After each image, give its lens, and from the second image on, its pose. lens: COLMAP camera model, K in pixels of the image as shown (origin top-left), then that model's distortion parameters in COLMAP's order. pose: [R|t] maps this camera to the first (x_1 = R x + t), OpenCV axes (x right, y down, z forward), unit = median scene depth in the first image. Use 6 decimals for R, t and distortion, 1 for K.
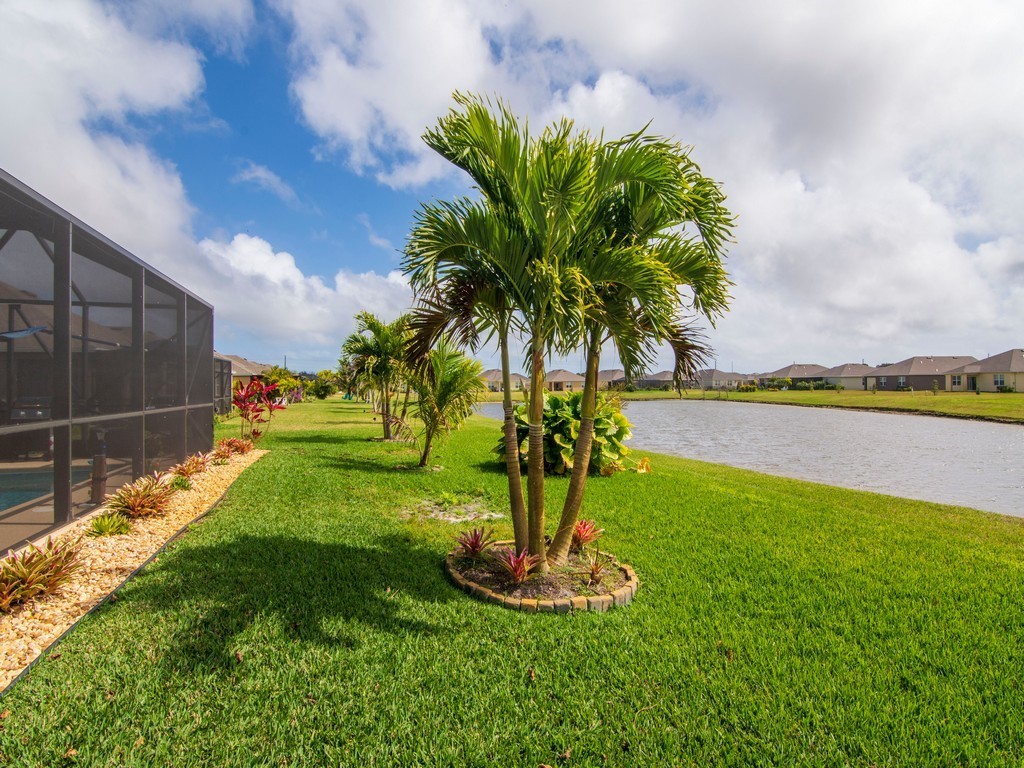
lens RADIAL K [[512.4, 0, 512.0], [0, 512.4, 384.0], [0, 0, 1]] dist [-0.001243, -0.000431]
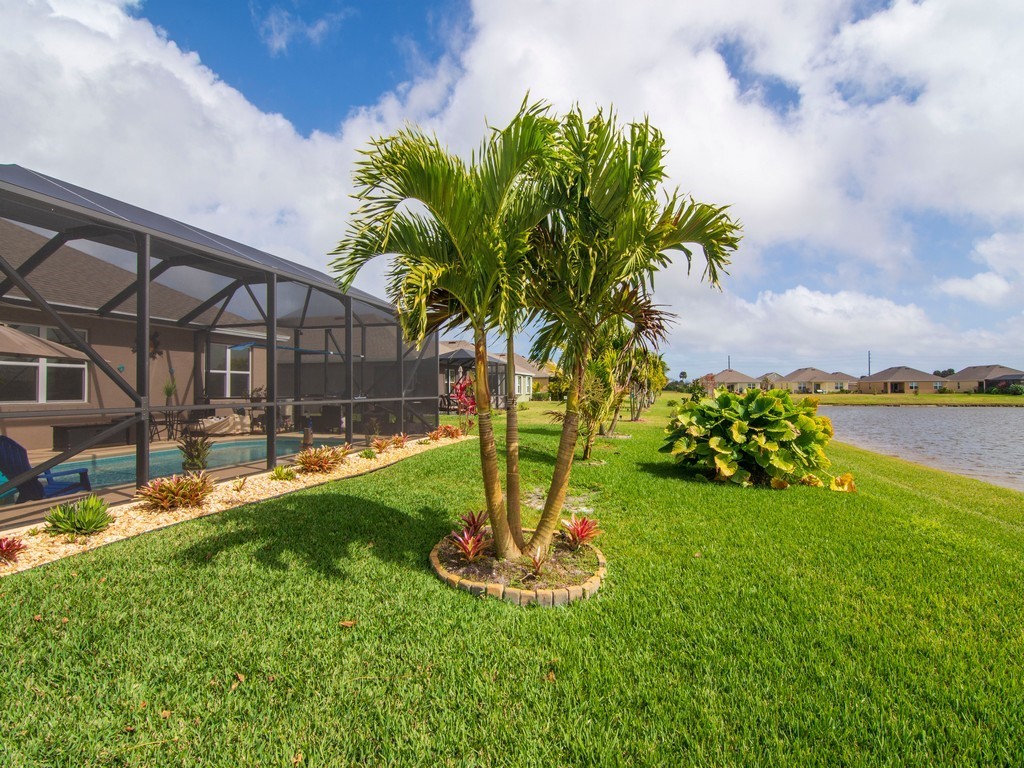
lens RADIAL K [[497.7, 0, 512.0], [0, 497.7, 384.0], [0, 0, 1]] dist [-0.009289, -0.001553]
pose [[0.834309, -0.001662, -0.551294, 0.302633], [0.000407, 0.999997, -0.002399, 0.010070], [0.551296, 0.001777, 0.834308, 0.087282]]
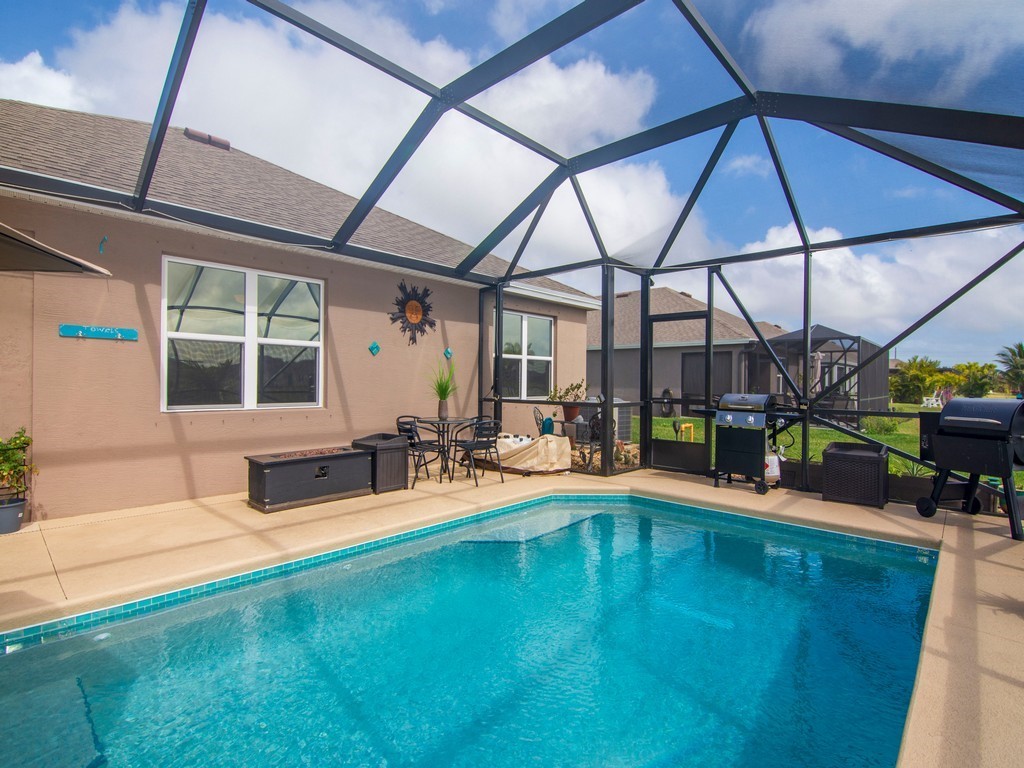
lens RADIAL K [[497.7, 0, 512.0], [0, 497.7, 384.0], [0, 0, 1]] dist [-0.009289, -0.001553]
pose [[0.481709, 0.015004, -0.876203, -0.493732], [-0.008340, 0.999887, 0.012537, 0.008627], [0.876292, 0.001268, 0.481780, 0.419536]]
